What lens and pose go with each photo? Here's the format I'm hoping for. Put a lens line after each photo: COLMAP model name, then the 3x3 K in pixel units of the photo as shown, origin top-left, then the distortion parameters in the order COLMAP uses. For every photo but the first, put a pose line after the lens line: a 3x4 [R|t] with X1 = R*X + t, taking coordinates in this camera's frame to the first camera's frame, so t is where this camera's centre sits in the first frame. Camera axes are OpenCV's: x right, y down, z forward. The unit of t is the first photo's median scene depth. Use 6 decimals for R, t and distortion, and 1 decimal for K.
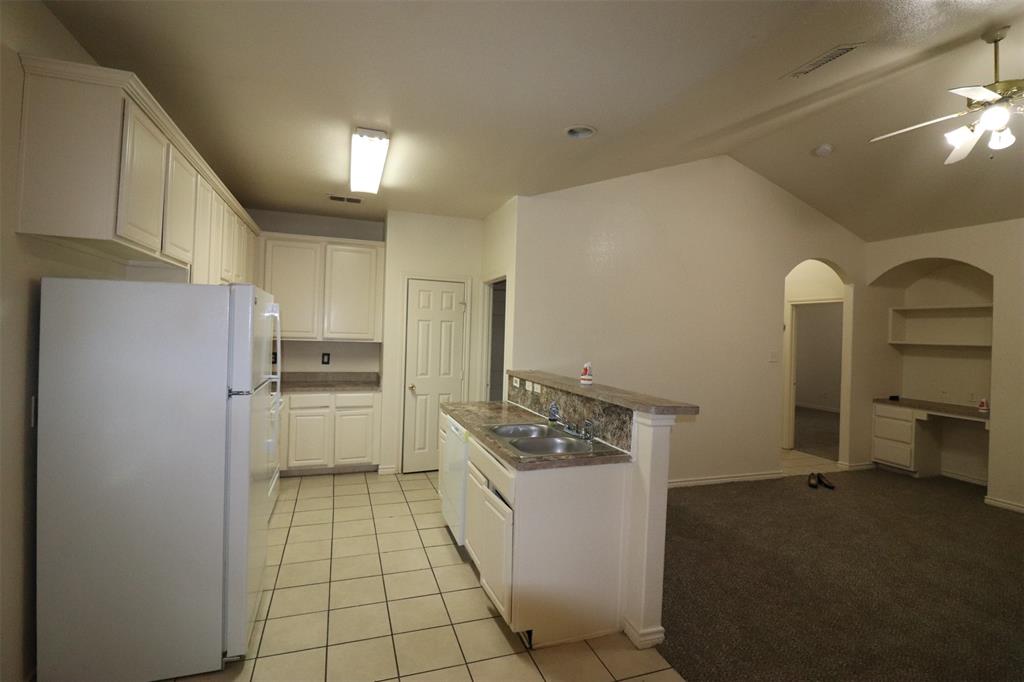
lens RADIAL K [[474.2, 0, 512.6], [0, 474.2, 328.7], [0, 0, 1]] dist [-0.000768, -0.012034]
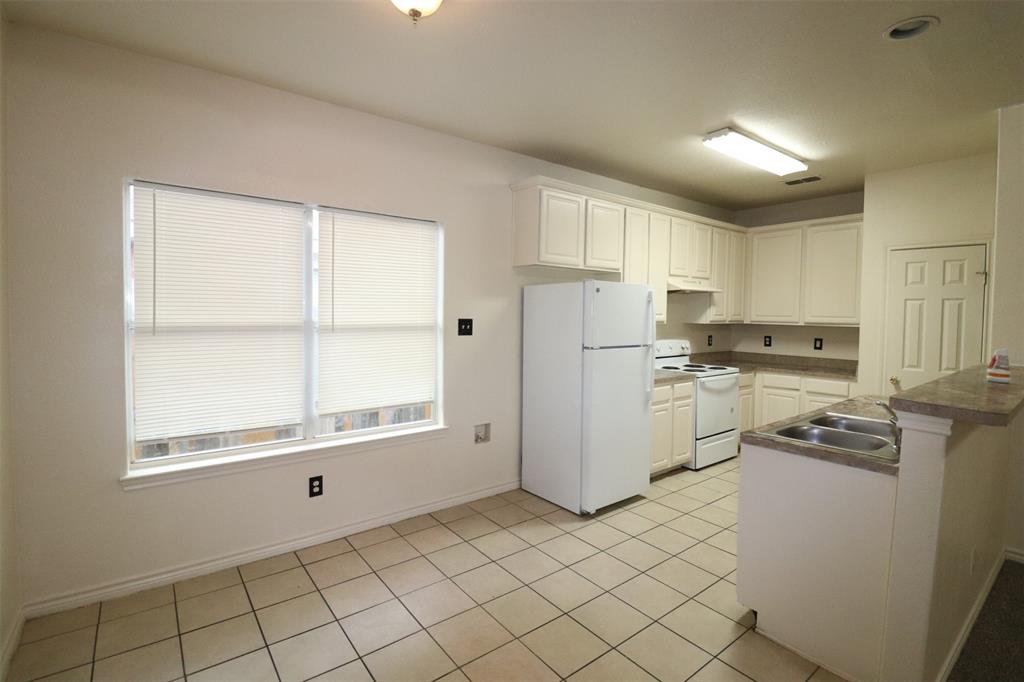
lens RADIAL K [[474.2, 0, 512.6], [0, 474.2, 328.7], [0, 0, 1]] dist [-0.000768, -0.012034]
pose [[0.307213, 0.005953, -0.951622, 0.365886], [0.003550, 0.999966, 0.007402, 0.023990], [0.951634, -0.005652, 0.307182, 0.109442]]
